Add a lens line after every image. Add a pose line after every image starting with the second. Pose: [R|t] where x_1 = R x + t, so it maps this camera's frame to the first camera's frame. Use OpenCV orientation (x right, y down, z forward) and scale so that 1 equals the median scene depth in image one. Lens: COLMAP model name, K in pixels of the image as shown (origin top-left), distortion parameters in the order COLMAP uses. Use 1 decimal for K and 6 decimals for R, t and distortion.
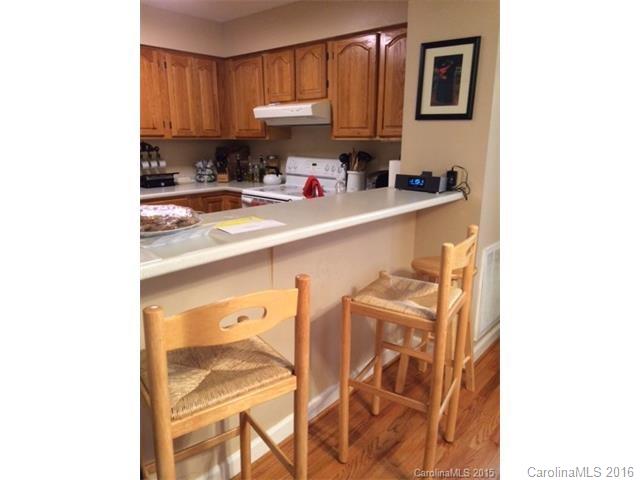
lens RADIAL K [[421.2, 0, 317.6], [0, 421.2, 239.3], [0, 0, 1]] dist [0.031860, -0.000117]
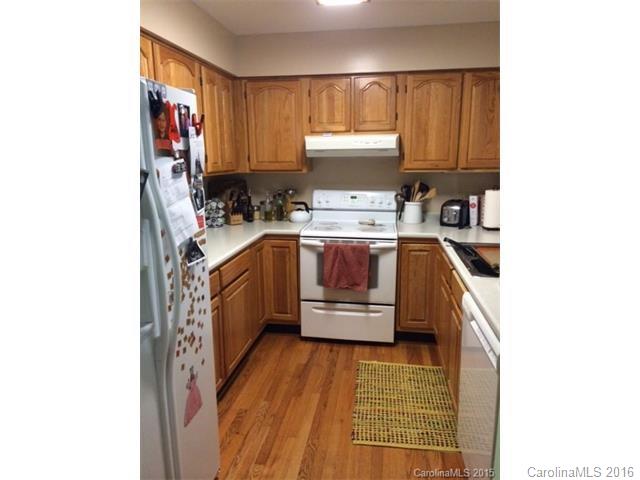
lens RADIAL K [[421.2, 0, 321.3], [0, 421.2, 238.3], [0, 0, 1]] dist [0.031860, -0.000117]
pose [[0.834968, -0.111287, 0.538928, -0.589744], [0.138106, 0.990372, -0.009462, -0.087569], [-0.532686, 0.082329, 0.842299, 0.250164]]
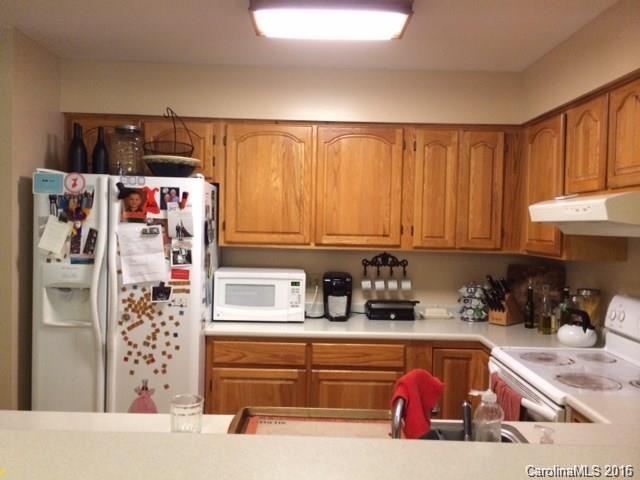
lens RADIAL K [[562.9, 0, 320.9], [0, 562.9, 243.6], [0, 0, 1]] dist [0.084089, 0.000540]
pose [[0.678807, 0.042134, -0.733107, 0.201885], [-0.198307, 0.971777, -0.127768, -0.105970], [0.707033, 0.232110, 0.668004, 0.305236]]
